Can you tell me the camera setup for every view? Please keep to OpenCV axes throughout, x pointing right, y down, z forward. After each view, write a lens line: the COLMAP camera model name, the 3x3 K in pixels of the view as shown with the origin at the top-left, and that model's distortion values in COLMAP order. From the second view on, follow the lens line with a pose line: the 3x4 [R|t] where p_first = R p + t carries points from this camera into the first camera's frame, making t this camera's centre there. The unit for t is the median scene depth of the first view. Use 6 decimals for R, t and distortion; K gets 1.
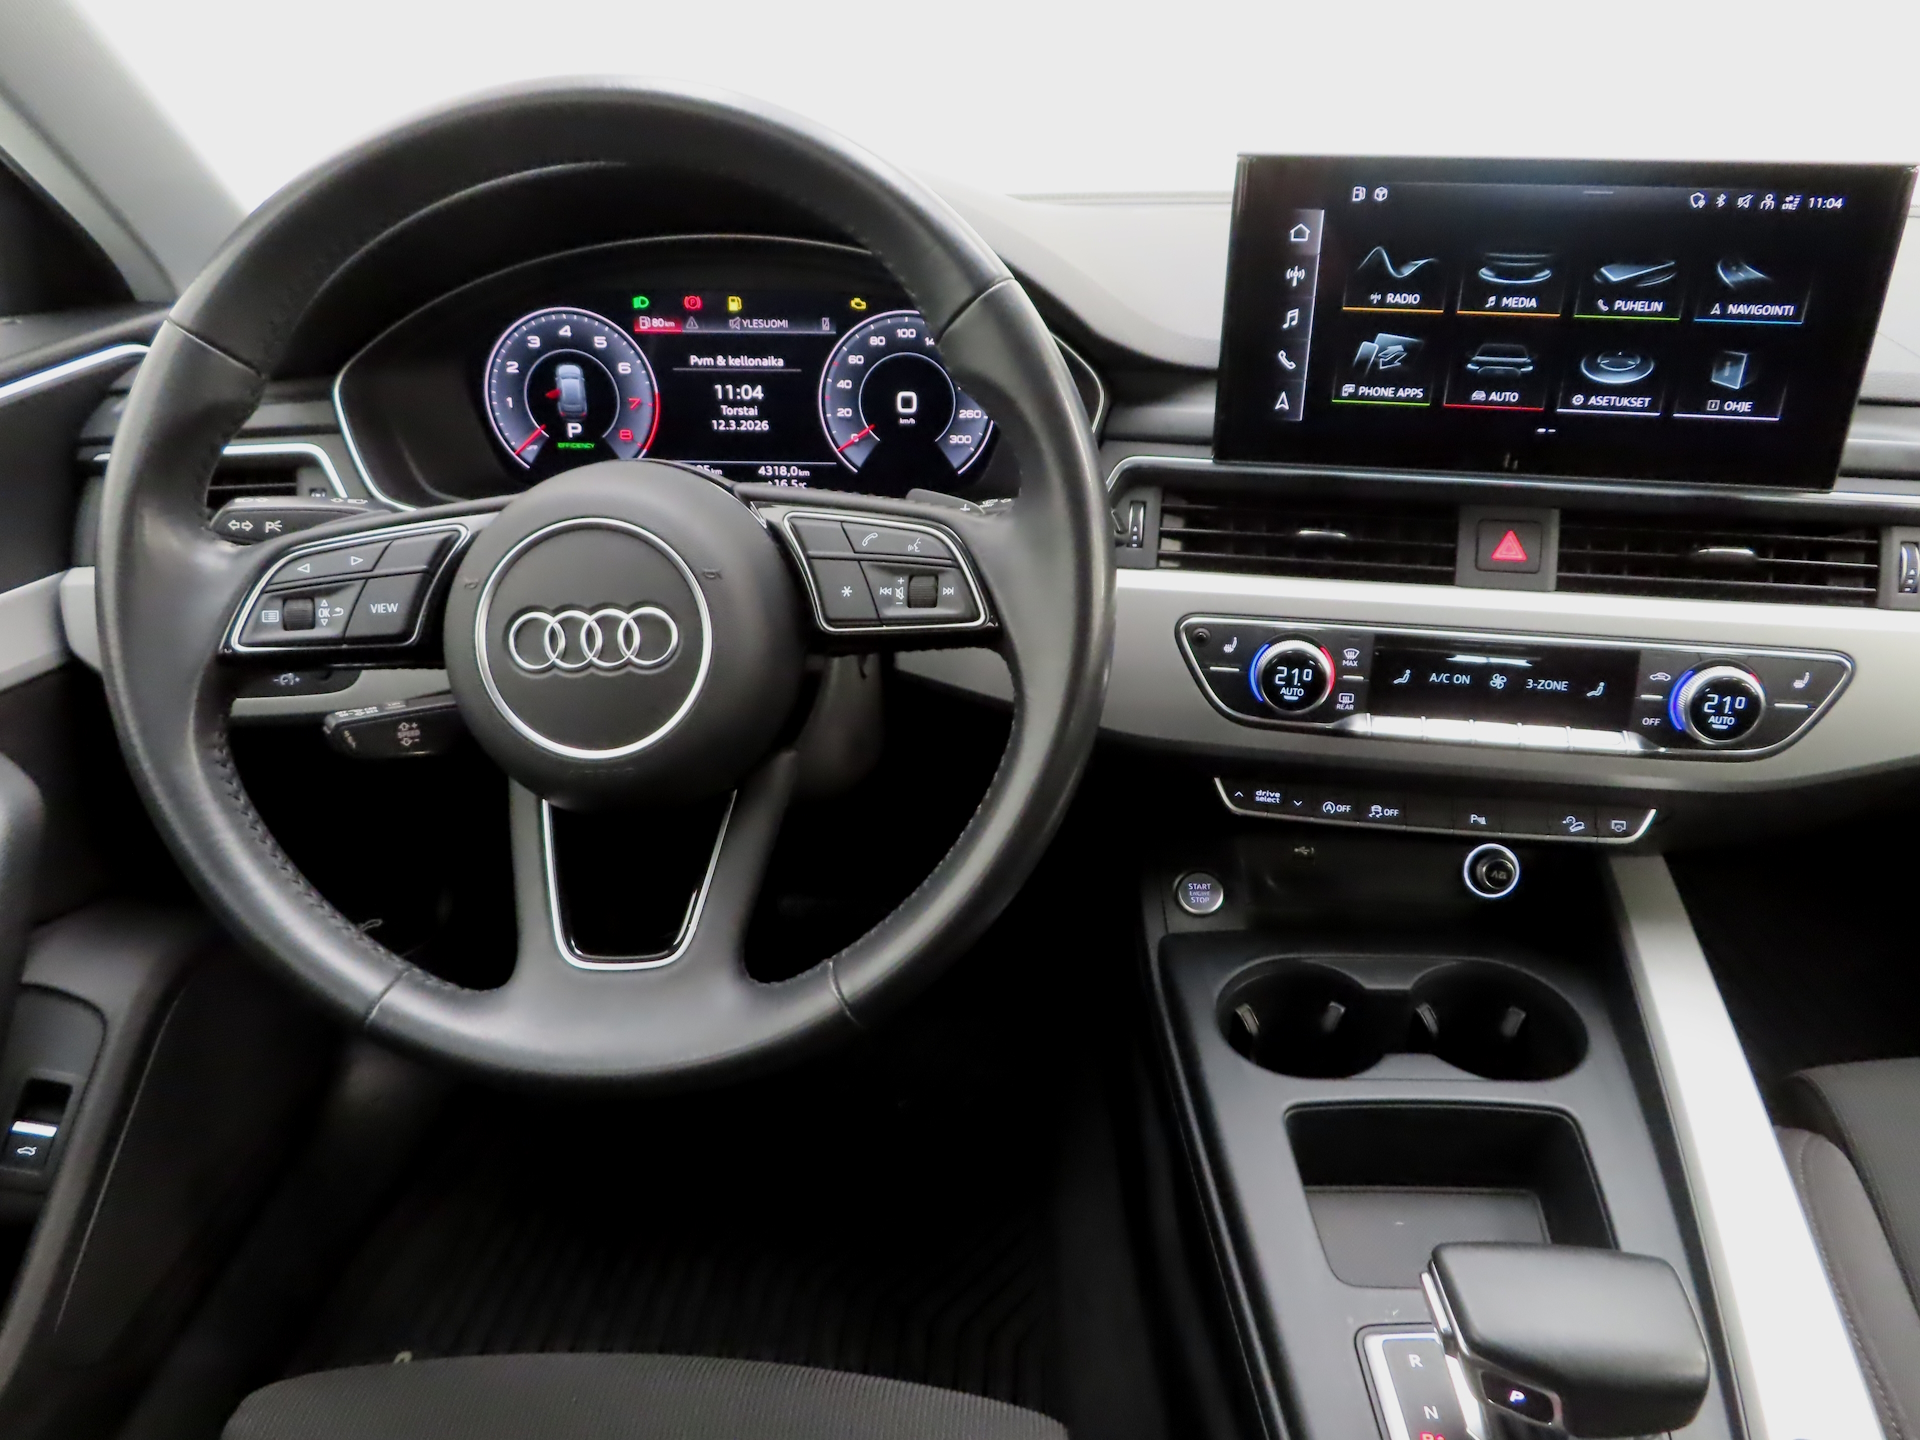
lens RADIAL K [[1309.5, 0, 960.0], [0, 1309.5, 720.0], [0, 0, 1]] dist [-0.037059, 0.018435]
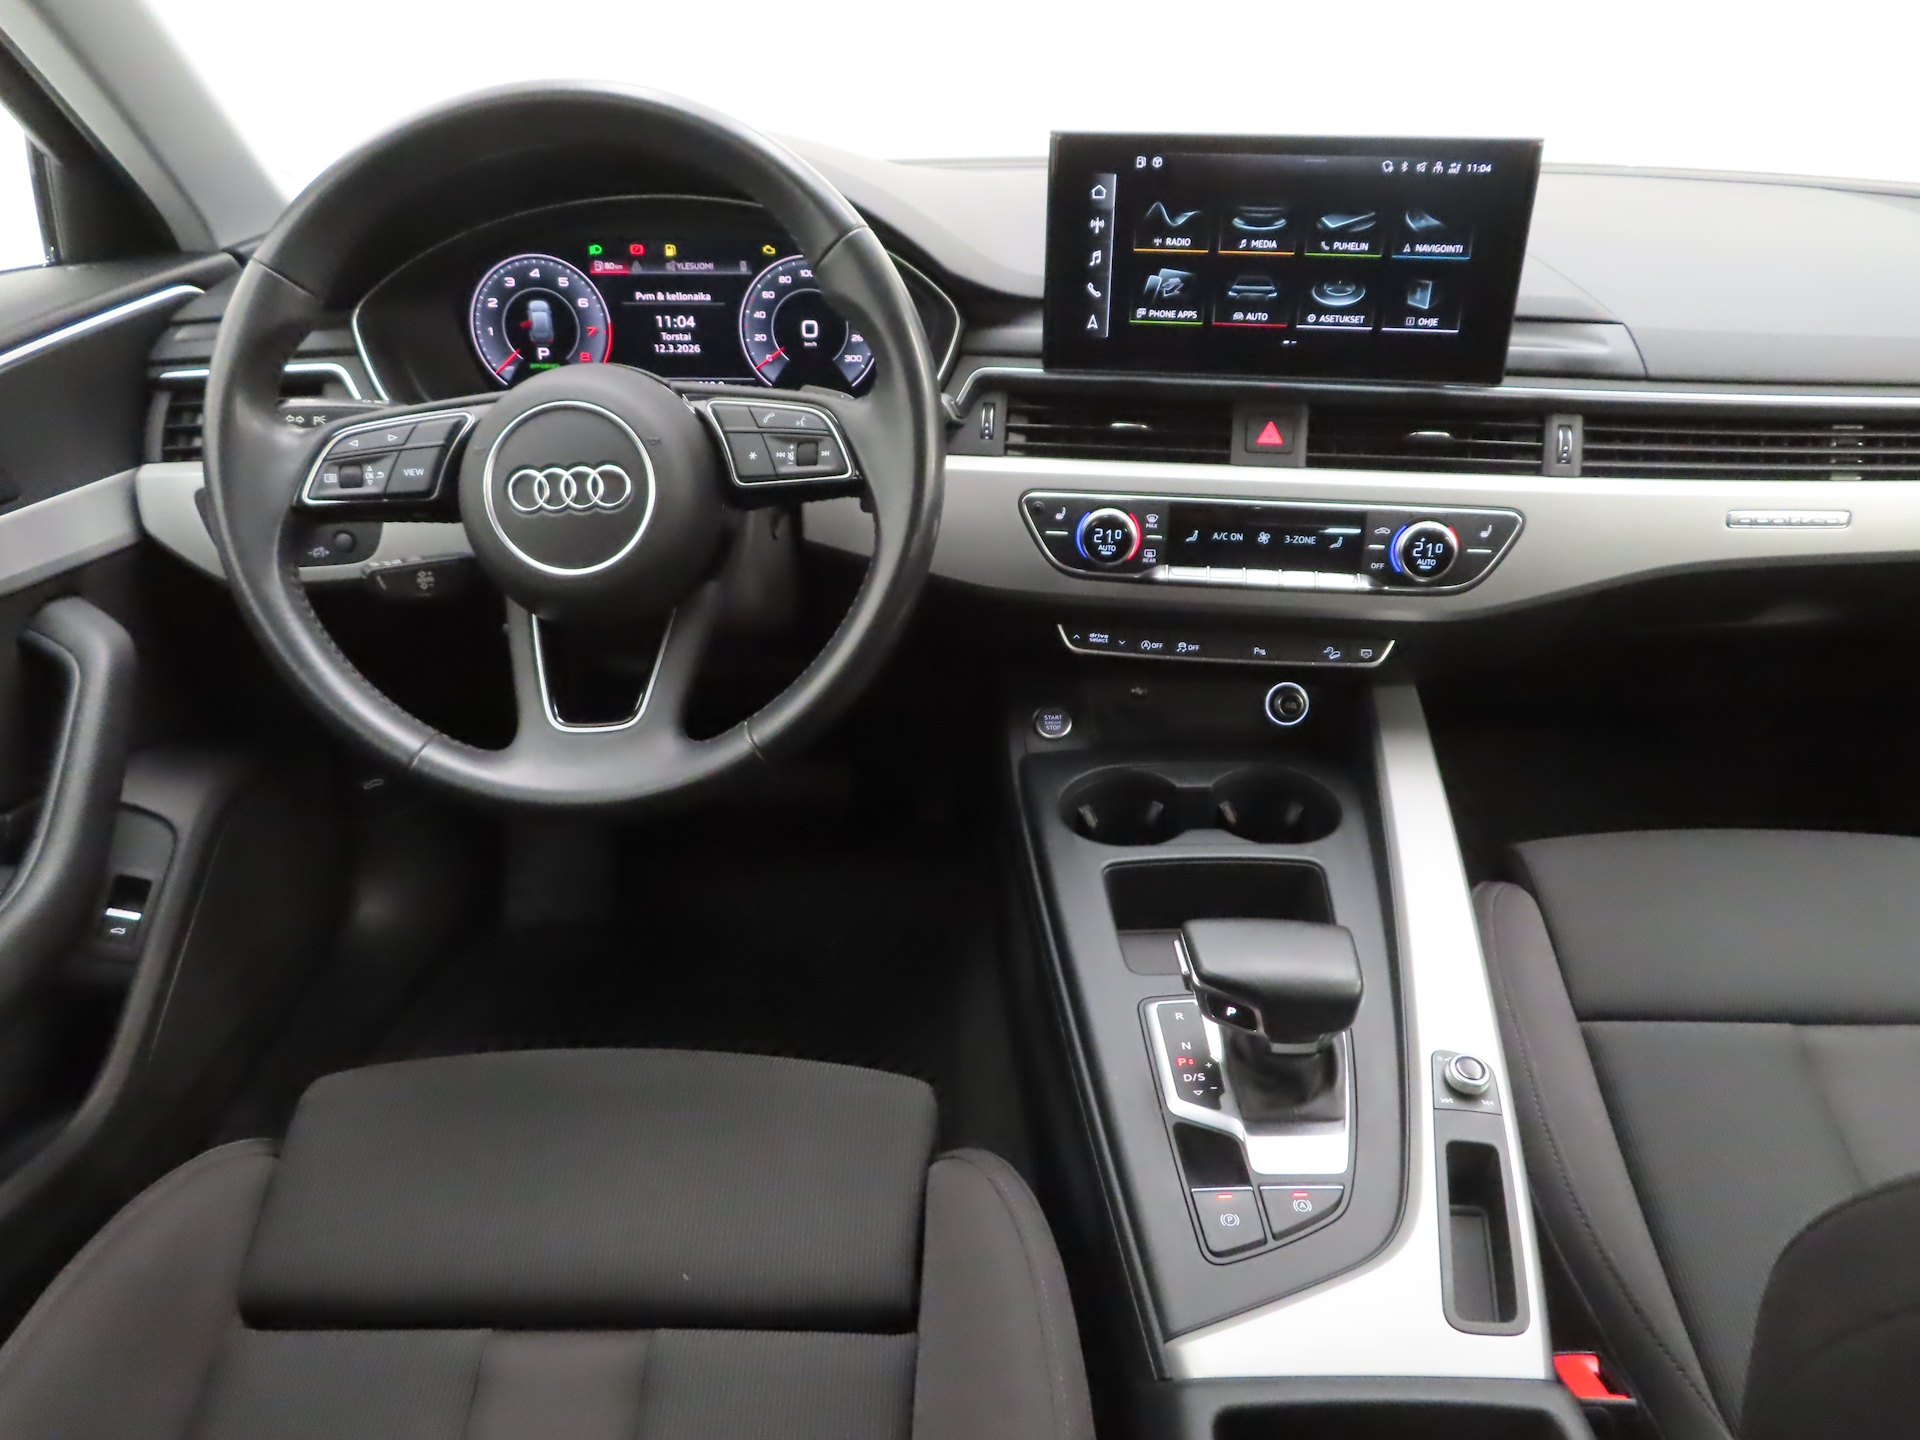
lens RADIAL K [[1309.5, 0, 960.0], [0, 1309.5, 720.0], [0, 0, 1]] dist [-0.037059, 0.018435]
pose [[0.999334, -0.015375, 0.033098, 0.067070], [0.014410, 0.999469, 0.029208, 0.117226], [-0.033529, -0.028712, 0.999025, -0.321992]]
